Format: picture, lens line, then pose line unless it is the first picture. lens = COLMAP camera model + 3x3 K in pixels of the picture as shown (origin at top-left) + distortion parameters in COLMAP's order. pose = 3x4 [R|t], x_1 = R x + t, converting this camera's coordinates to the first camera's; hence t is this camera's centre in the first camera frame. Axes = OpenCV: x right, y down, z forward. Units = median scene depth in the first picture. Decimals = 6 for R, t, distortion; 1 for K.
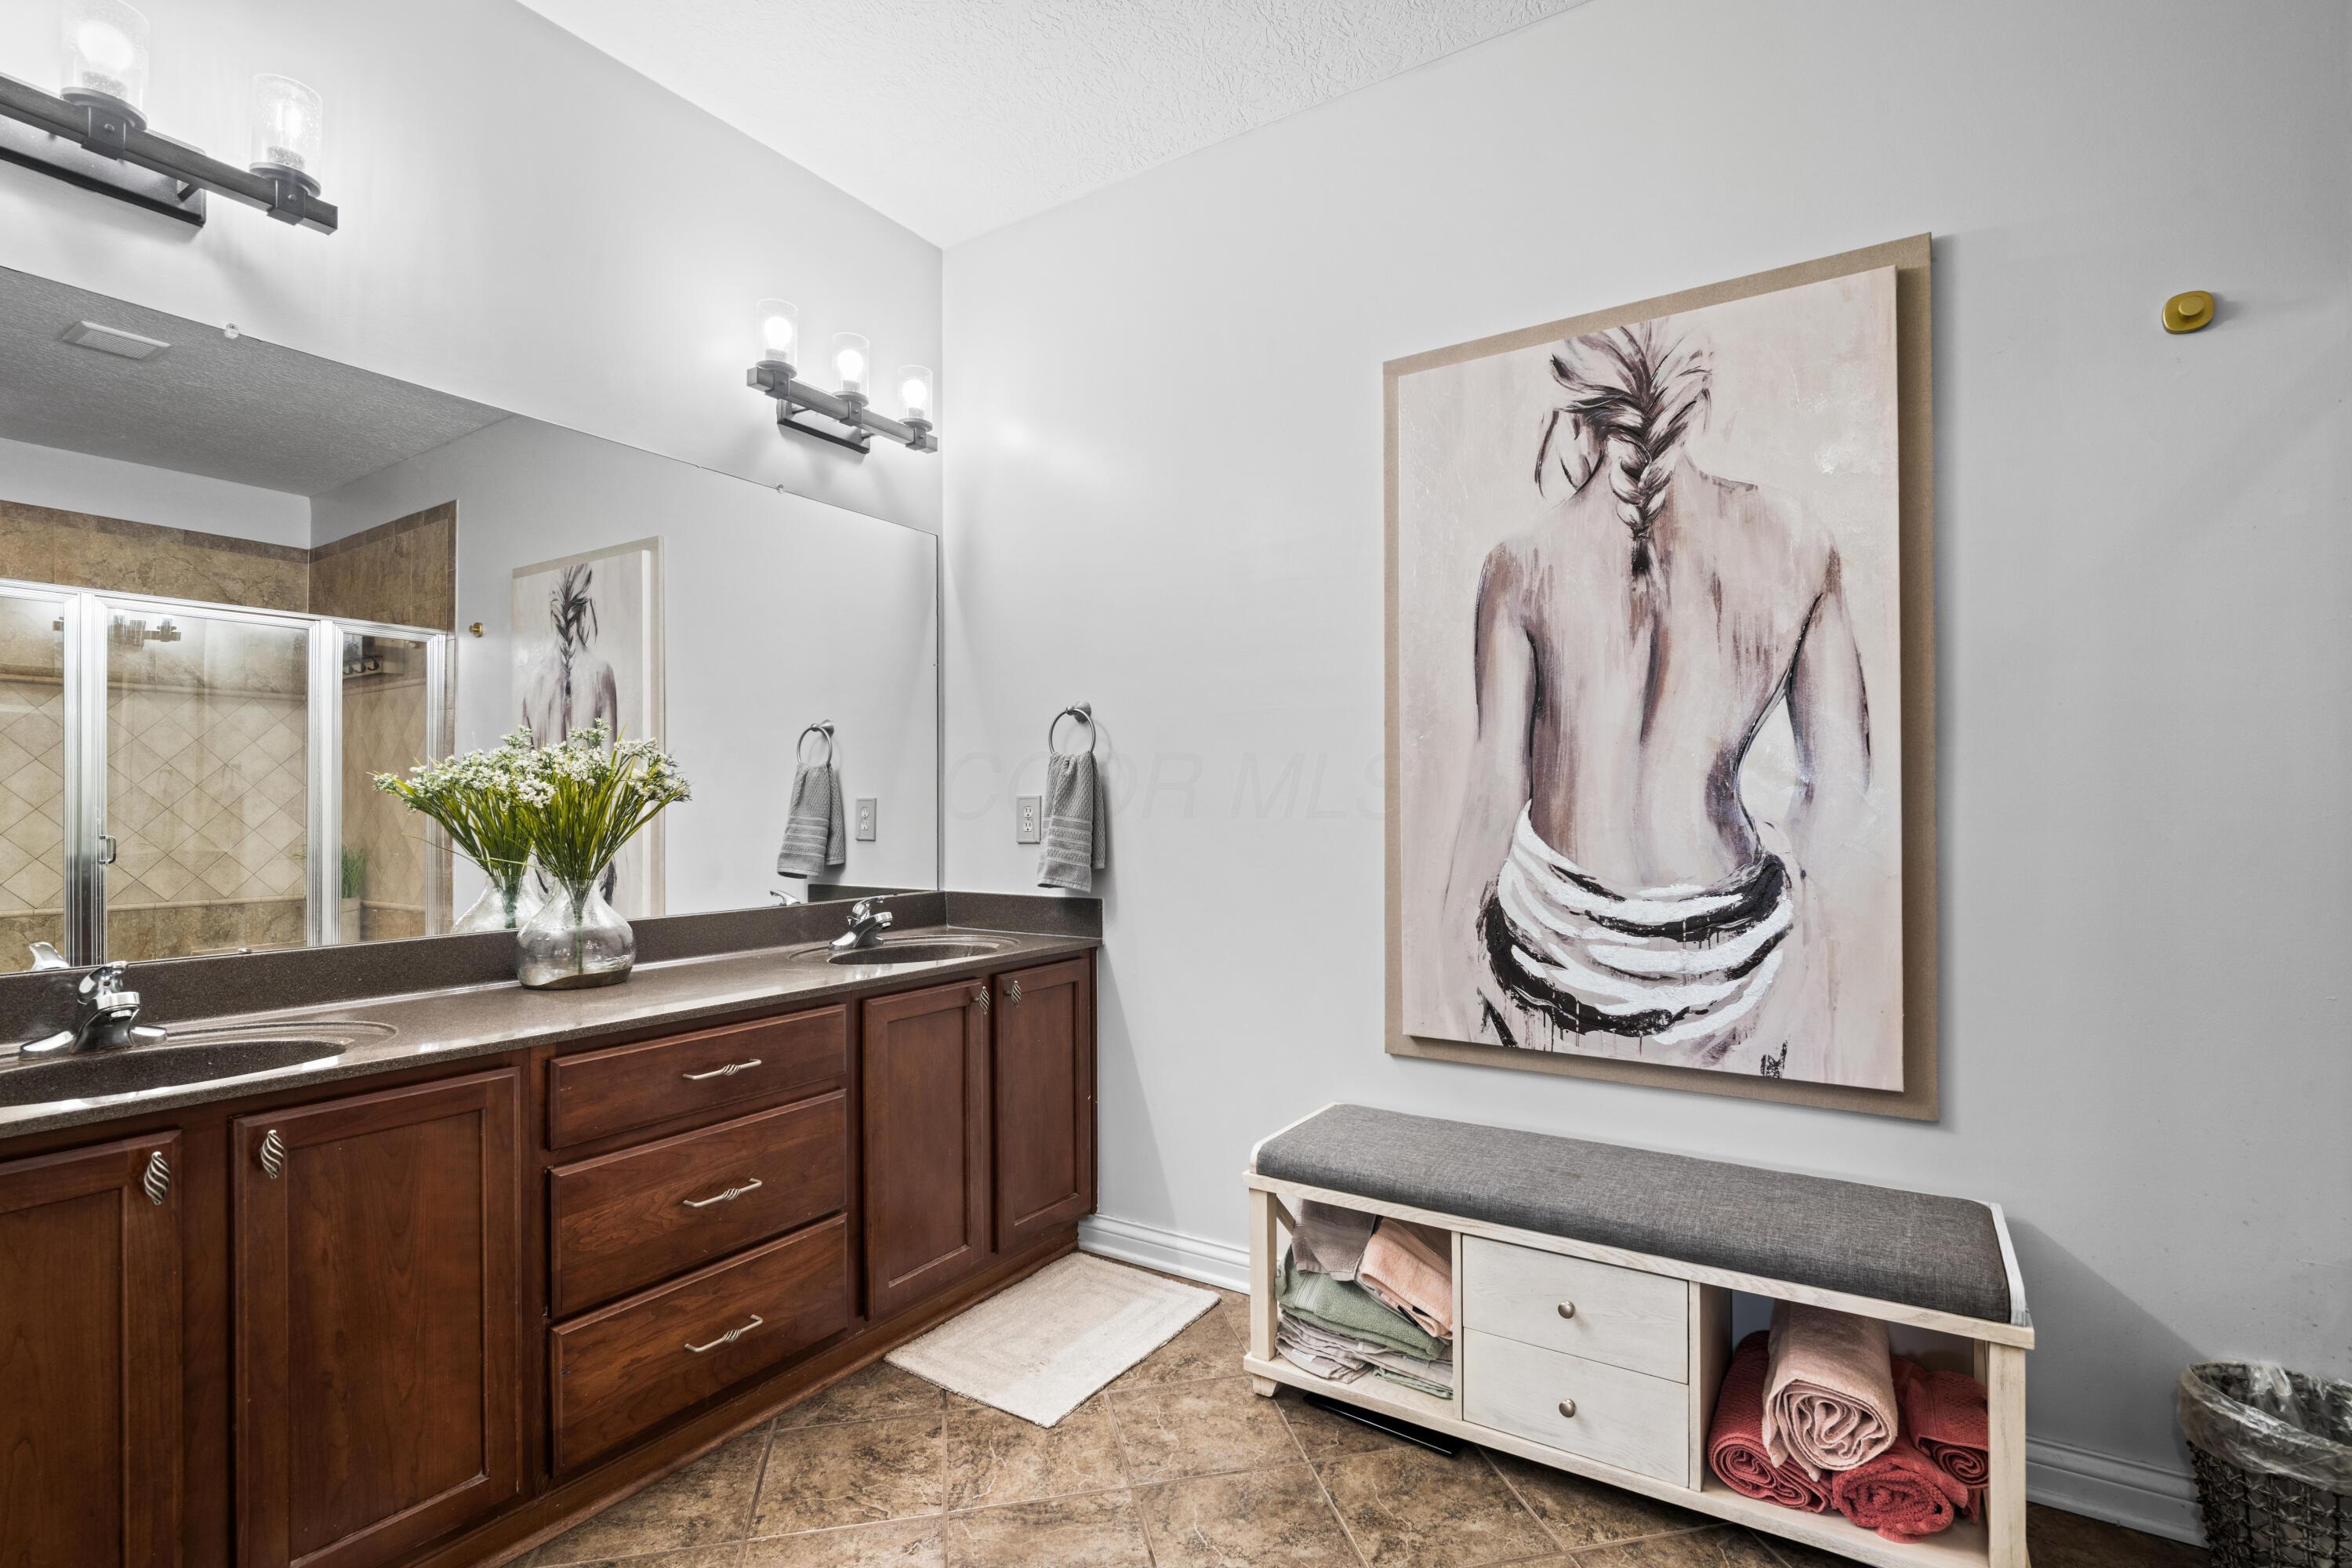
lens RADIAL K [[1102.4, 0, 1176.6], [0, 1102.4, 797.6], [0, 0, 1]] dist [-0.001808, -0.000467]
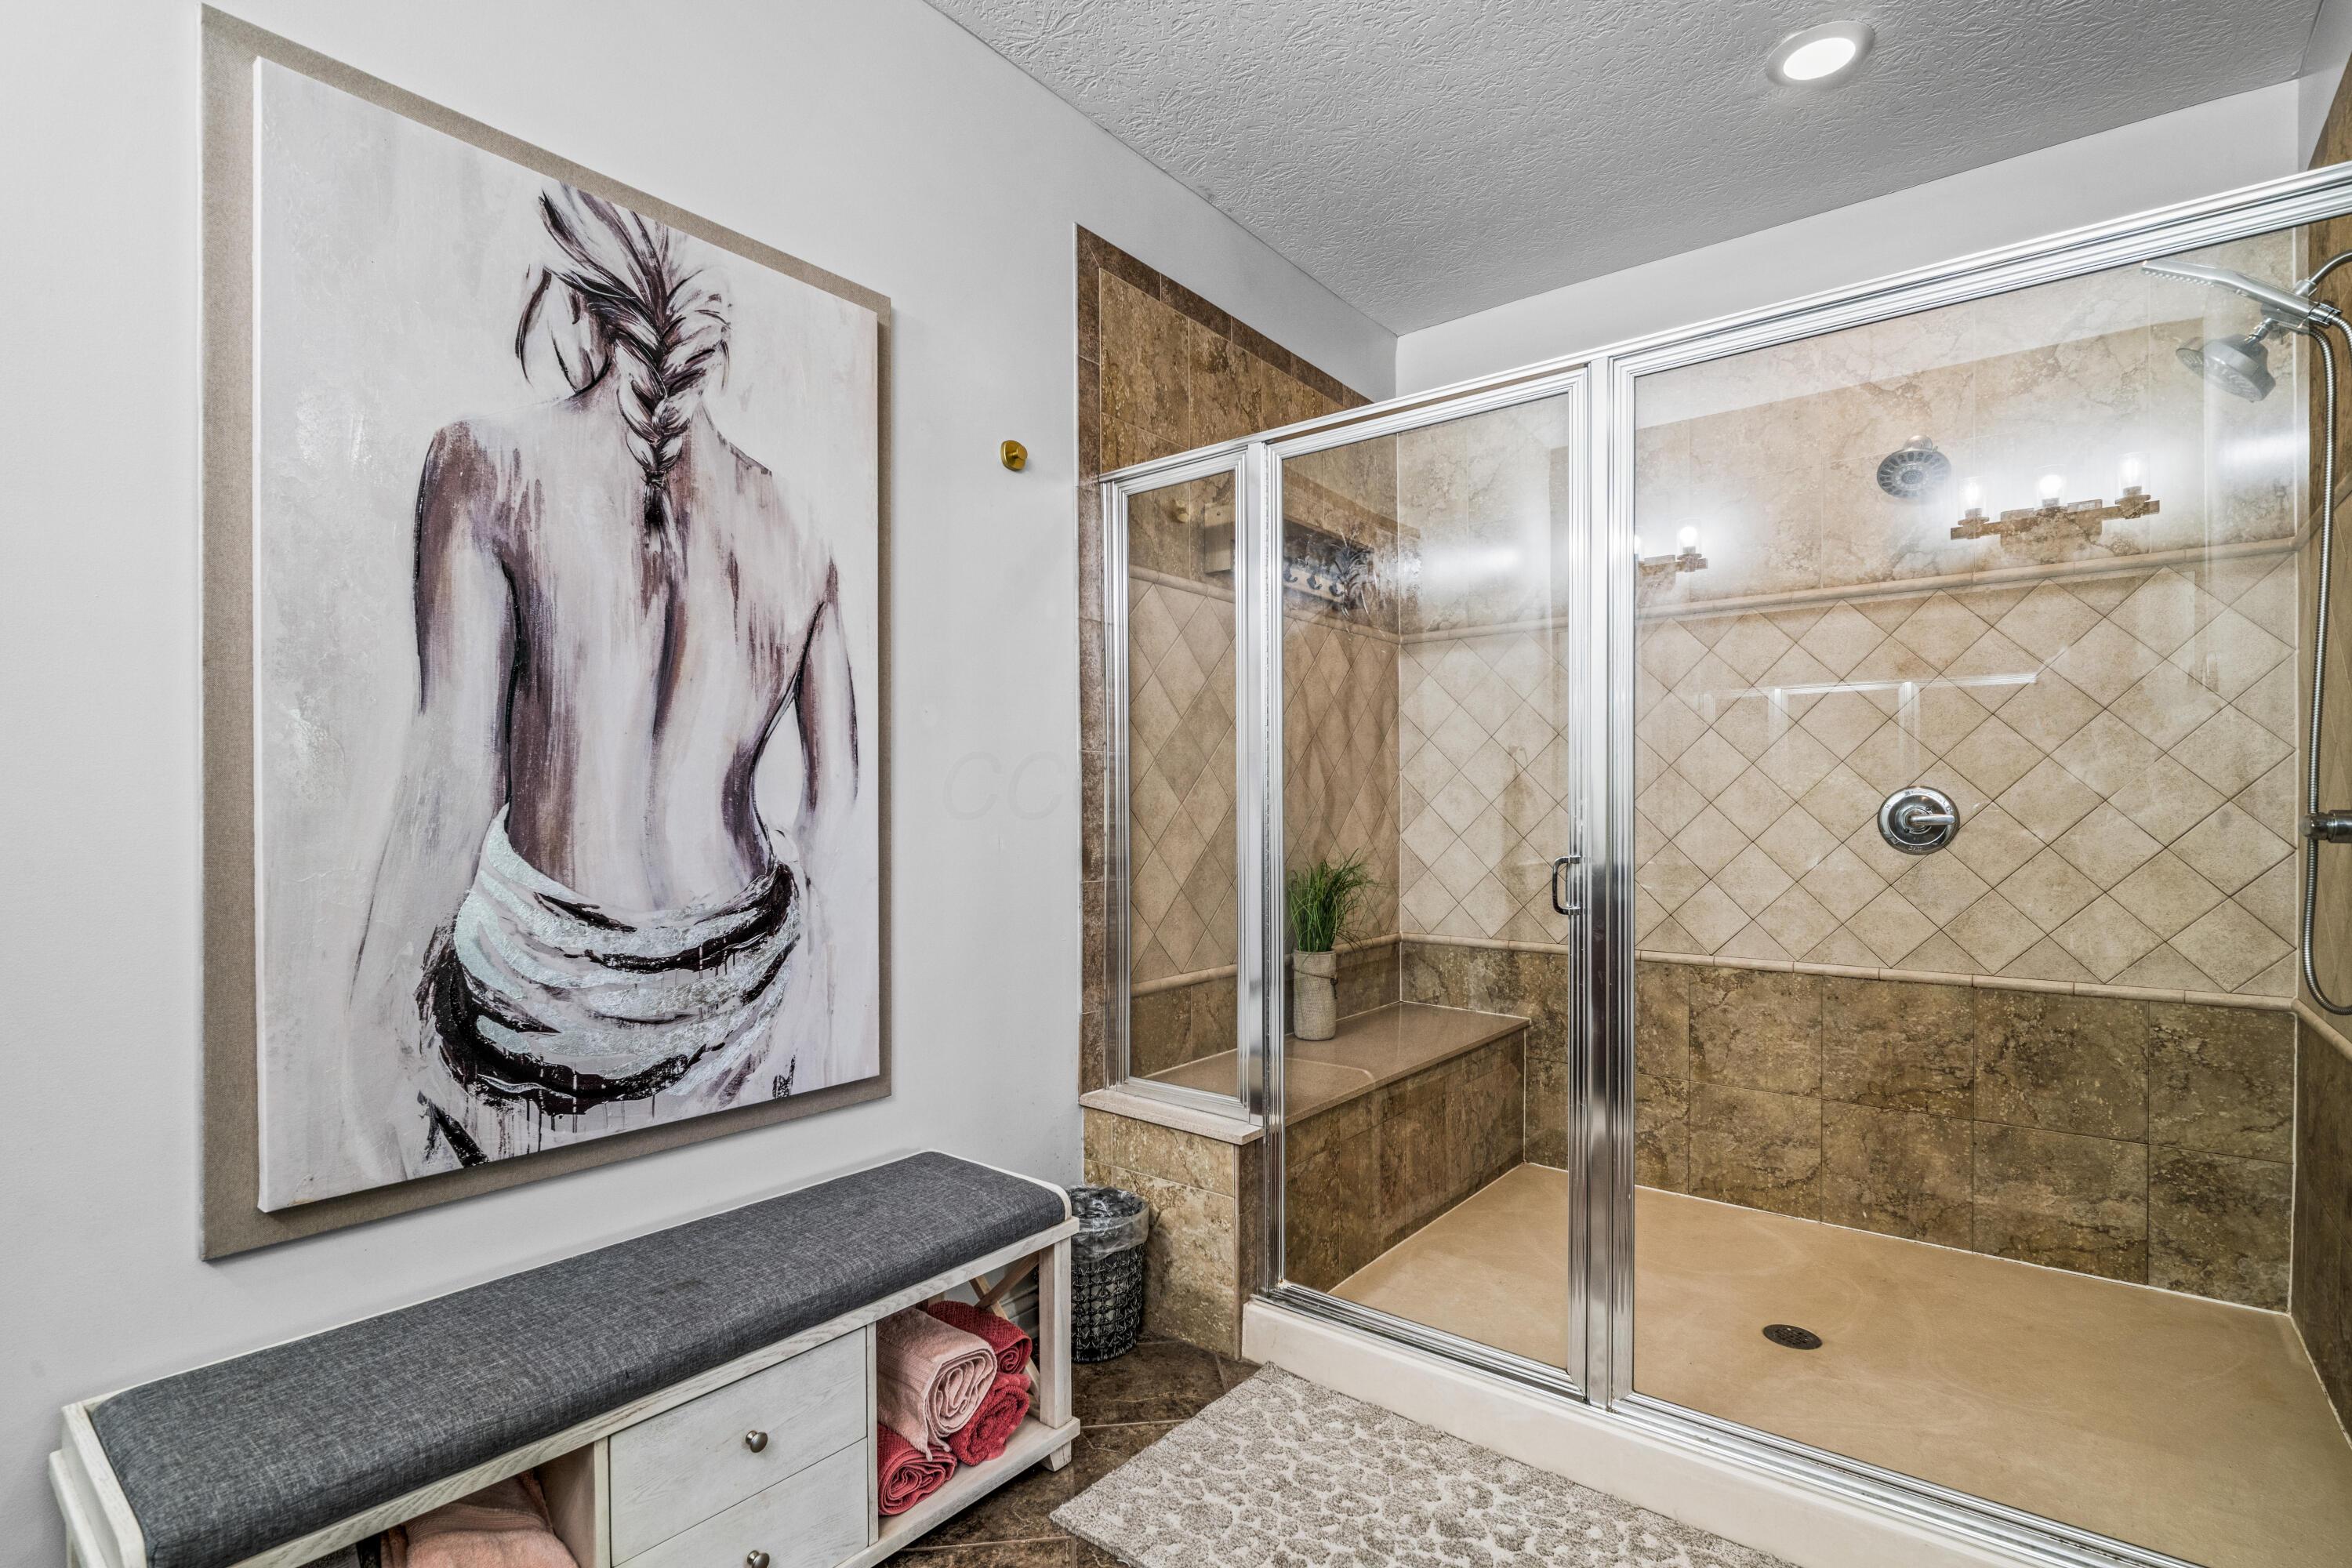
lens RADIAL K [[1102.4, 0, 1199.8], [0, 1102.4, 814.4], [0, 0, 1]] dist [-0.001808, -0.000467]
pose [[0.093857, 0.001471, 0.995585, -0.353974], [-0.006851, 0.999976, -0.000832, 0.006538], [-0.995562, -0.006742, 0.093865, 0.519439]]
